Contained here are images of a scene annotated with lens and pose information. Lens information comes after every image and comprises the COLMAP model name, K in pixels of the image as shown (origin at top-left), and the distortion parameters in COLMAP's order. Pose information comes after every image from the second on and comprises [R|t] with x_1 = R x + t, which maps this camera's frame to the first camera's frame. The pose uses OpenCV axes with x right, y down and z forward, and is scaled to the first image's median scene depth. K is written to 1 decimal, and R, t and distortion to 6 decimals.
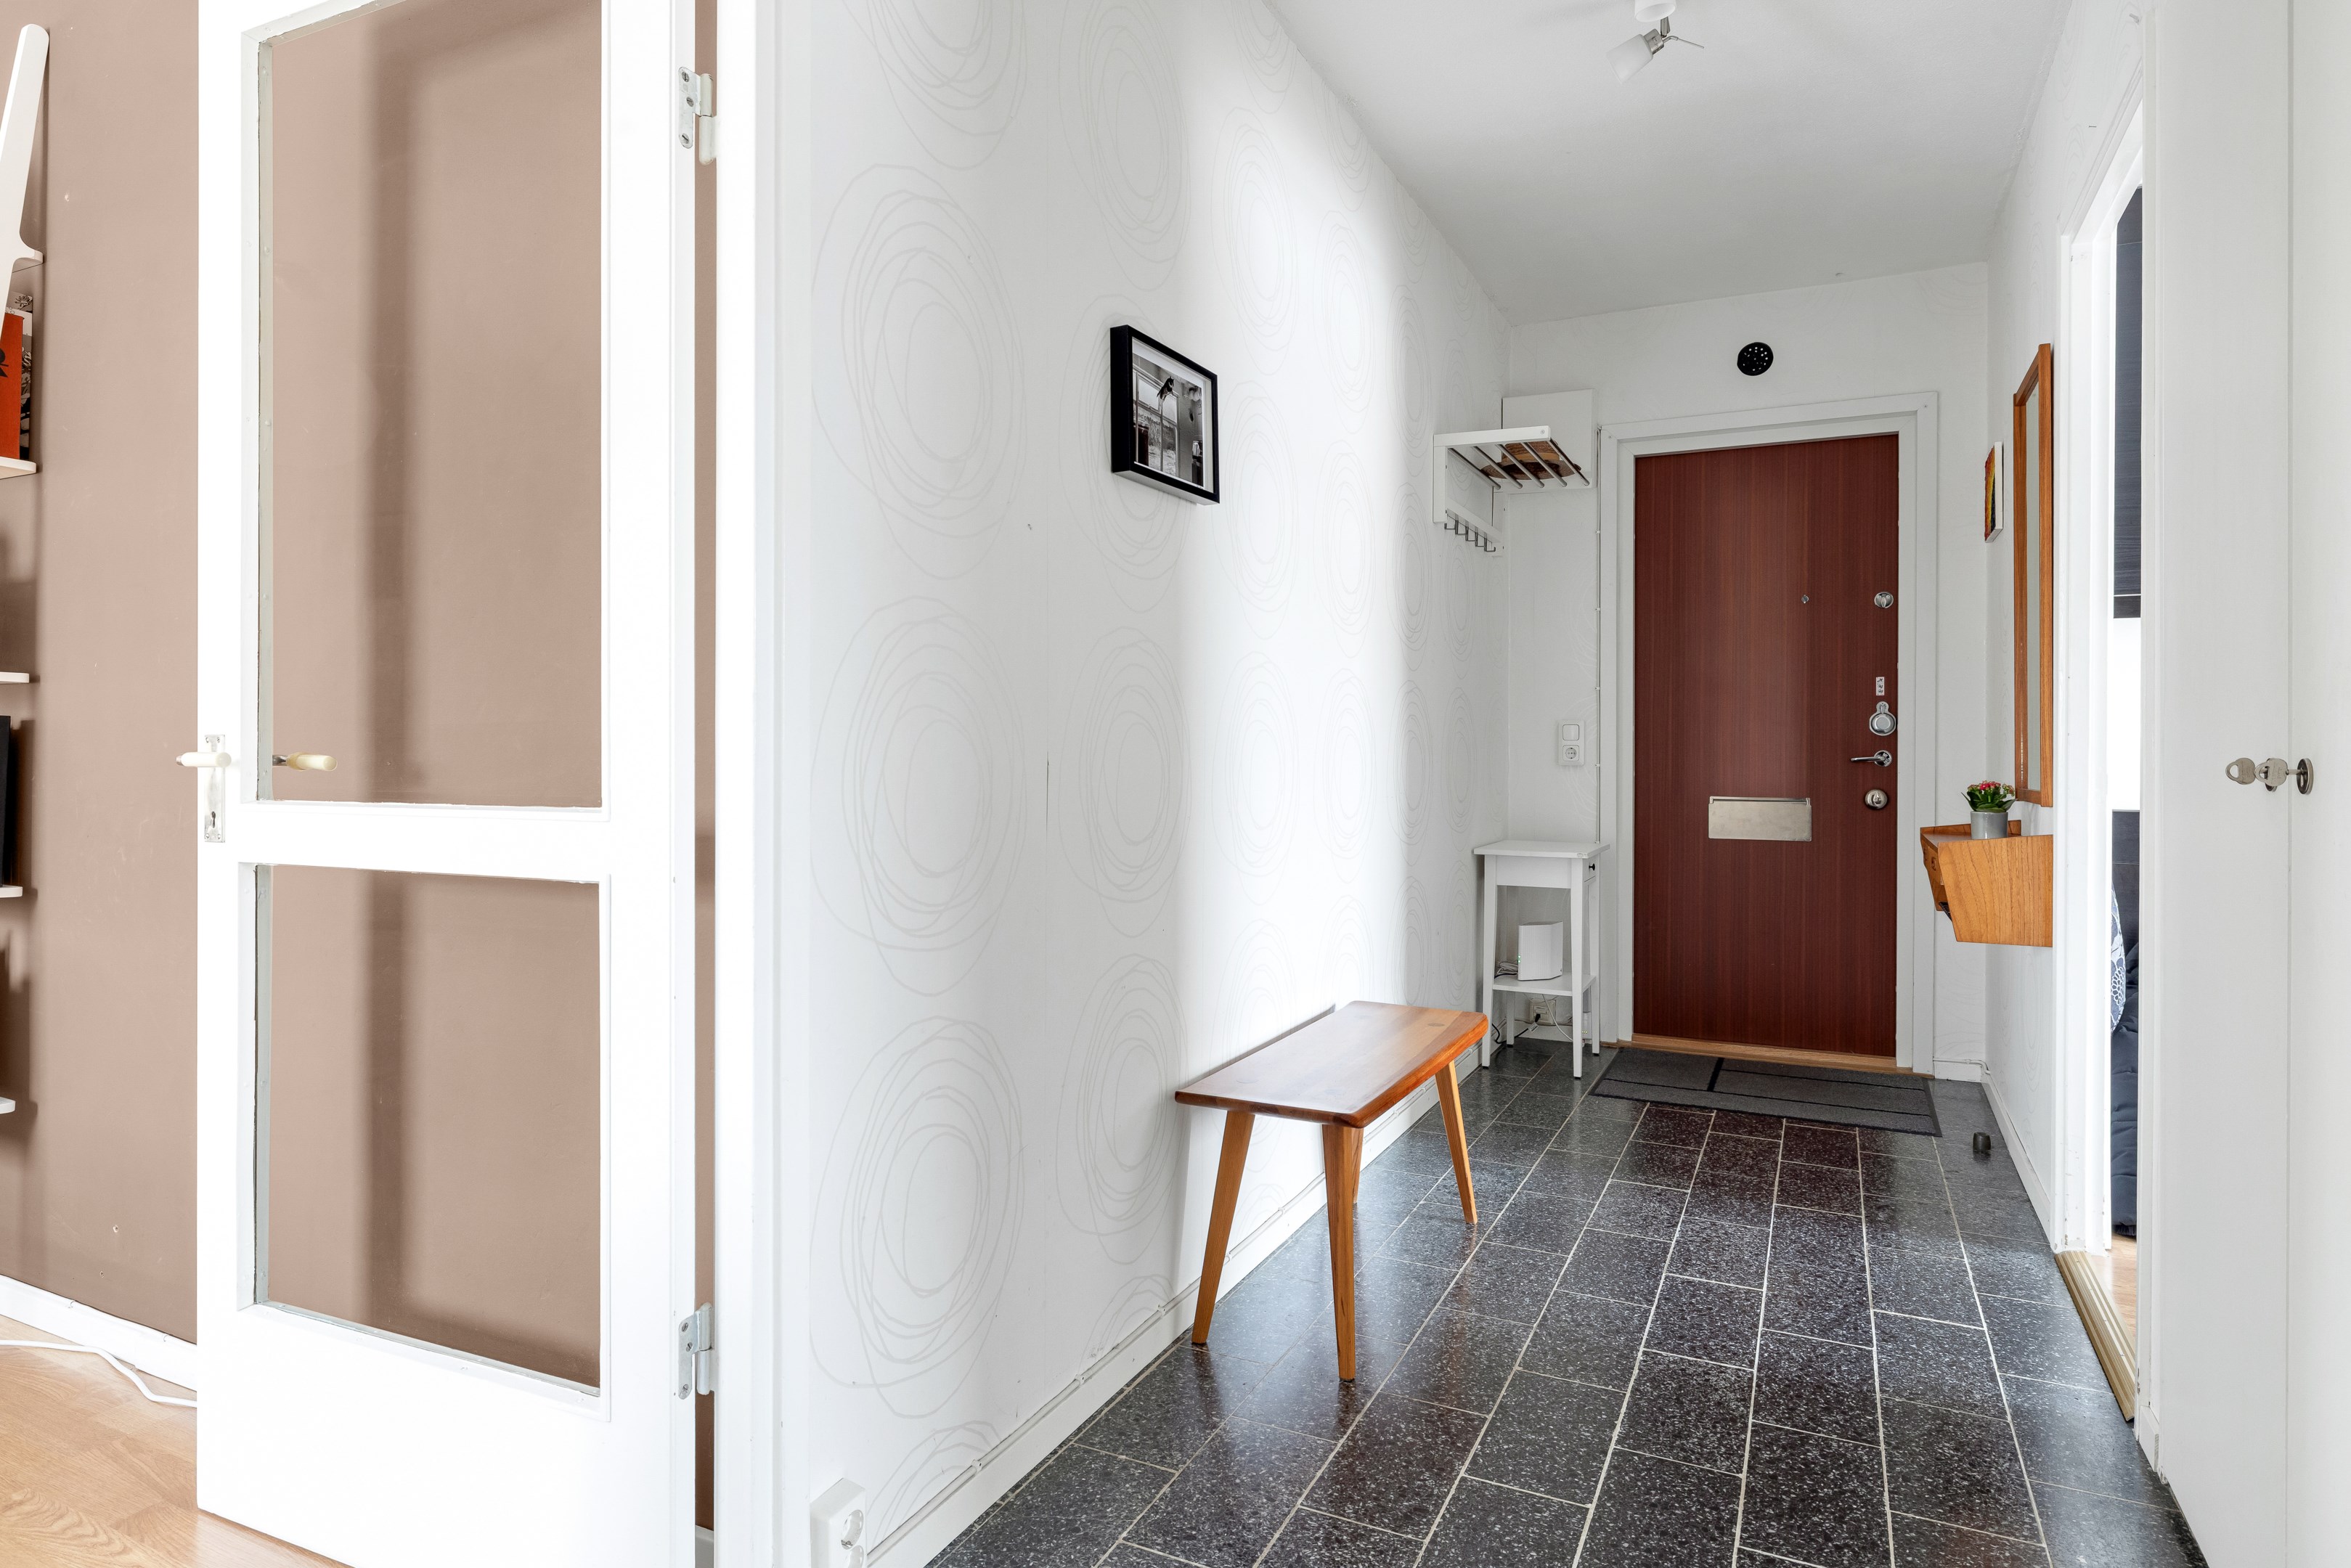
lens RADIAL K [[1318.1, 0, 1173.3], [0, 1318.1, 772.3], [0, 0, 1]] dist [0.000020, 0.000395]
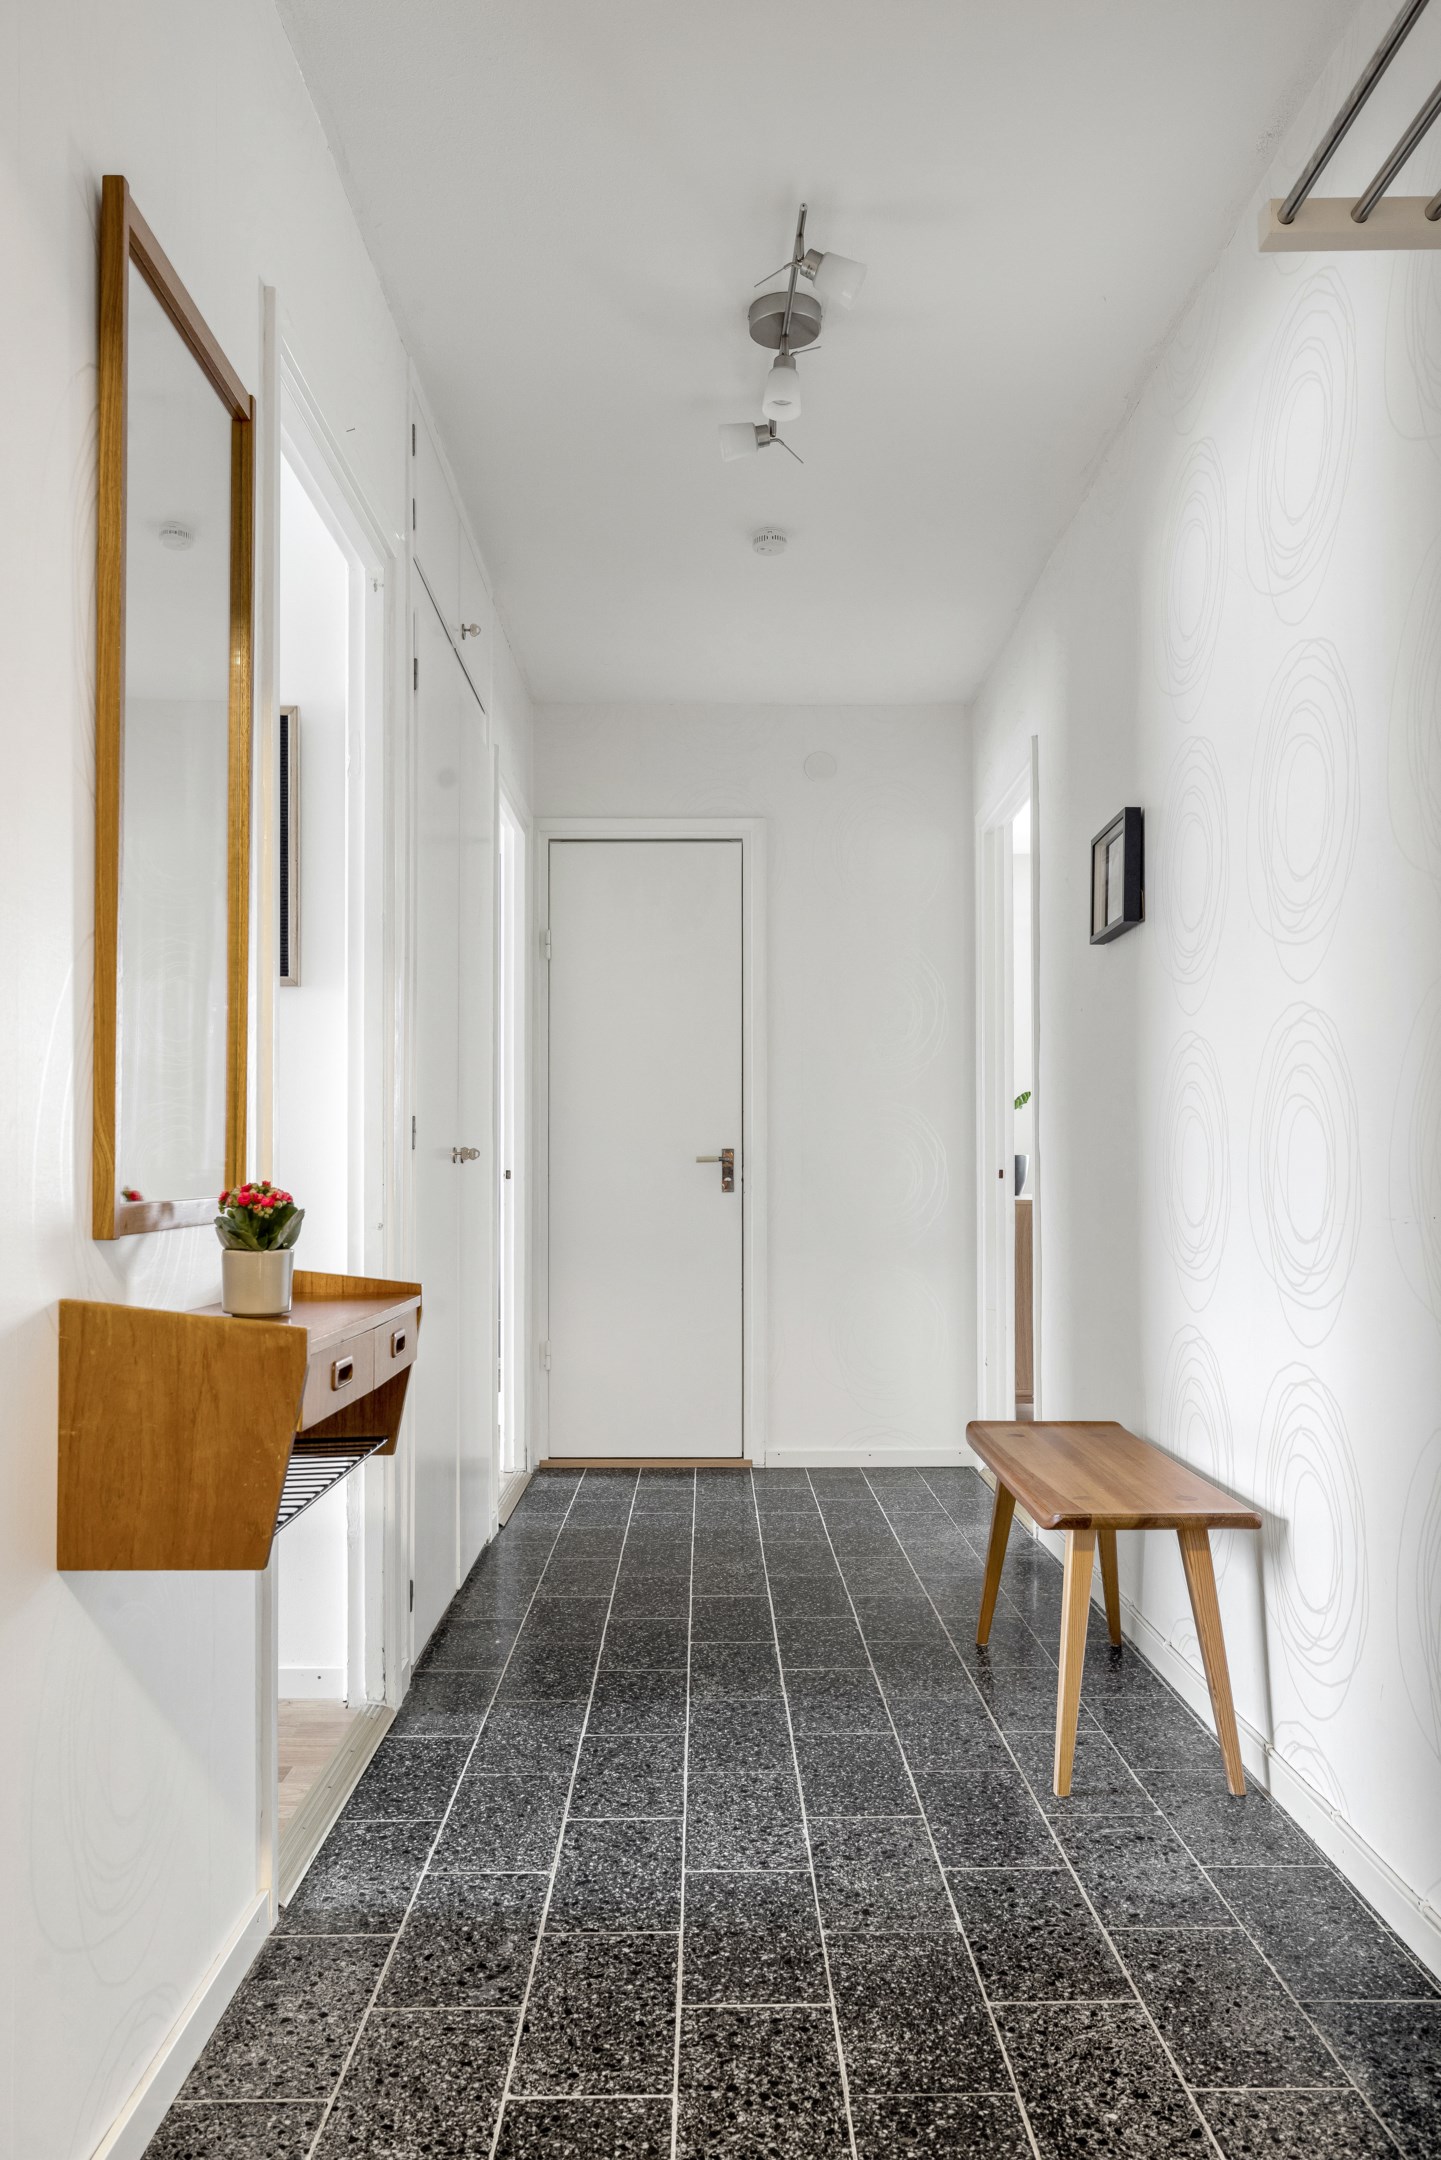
lens RADIAL K [[1623.0, 0, 719.2], [0, 1623.0, 1087.9], [0, 0, 1]] dist [0.002391, 0.000703]
pose [[-0.892347, -0.025905, -0.450606, 0.930679], [-0.009936, 0.999237, -0.037768, -0.007464], [0.451240, -0.029225, -0.891924, 1.995639]]
